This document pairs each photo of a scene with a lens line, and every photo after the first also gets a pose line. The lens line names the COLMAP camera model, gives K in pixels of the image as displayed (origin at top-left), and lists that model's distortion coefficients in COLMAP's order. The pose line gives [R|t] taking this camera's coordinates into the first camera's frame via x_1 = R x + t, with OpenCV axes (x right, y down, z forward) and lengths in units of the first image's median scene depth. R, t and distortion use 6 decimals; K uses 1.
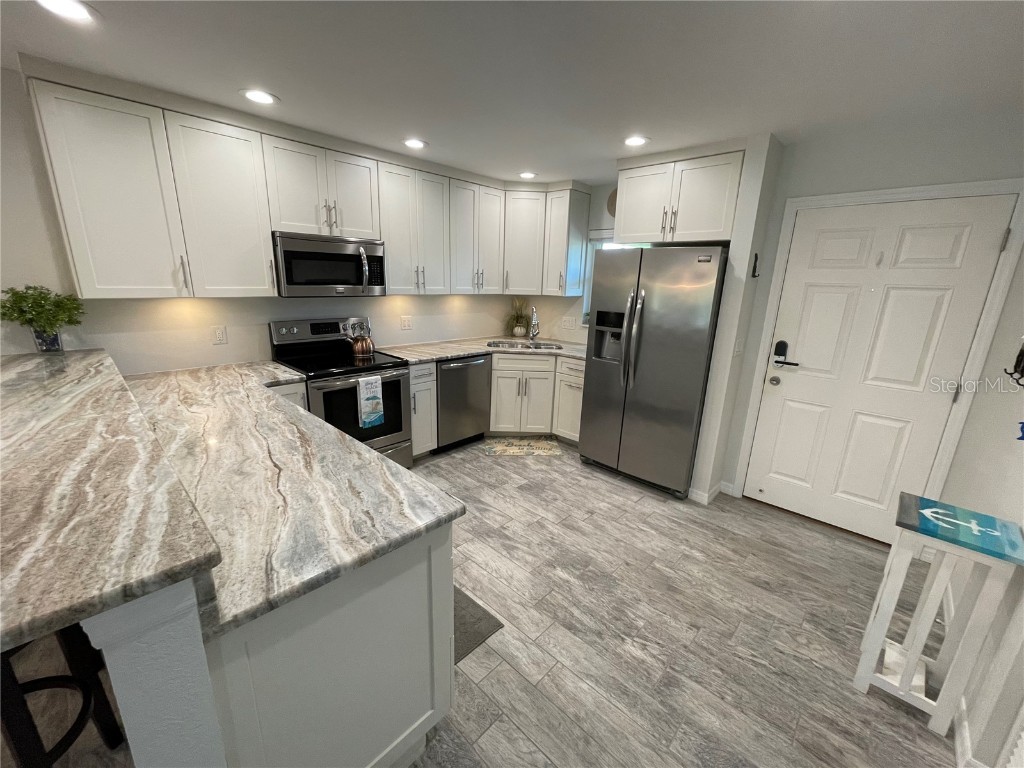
lens RADIAL K [[413.0, 0, 509.8], [0, 413.0, 388.4], [0, 0, 1]] dist [-0.001537, 0.000333]
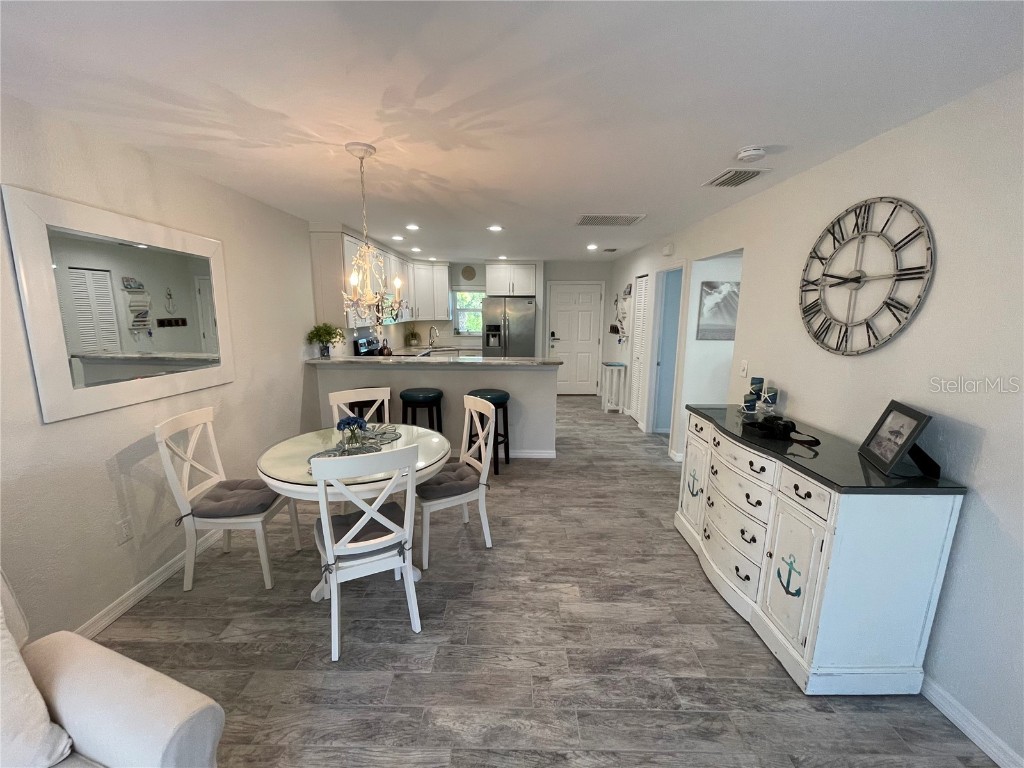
lens RADIAL K [[413.0, 0, 509.8], [0, 413.0, 388.4], [0, 0, 1]] dist [-0.001537, 0.000333]
pose [[0.737621, -0.158148, 0.656433, -1.309559], [0.194940, 0.980664, 0.017211, 0.142456], [-0.646462, 0.115270, 0.754188, -0.773304]]
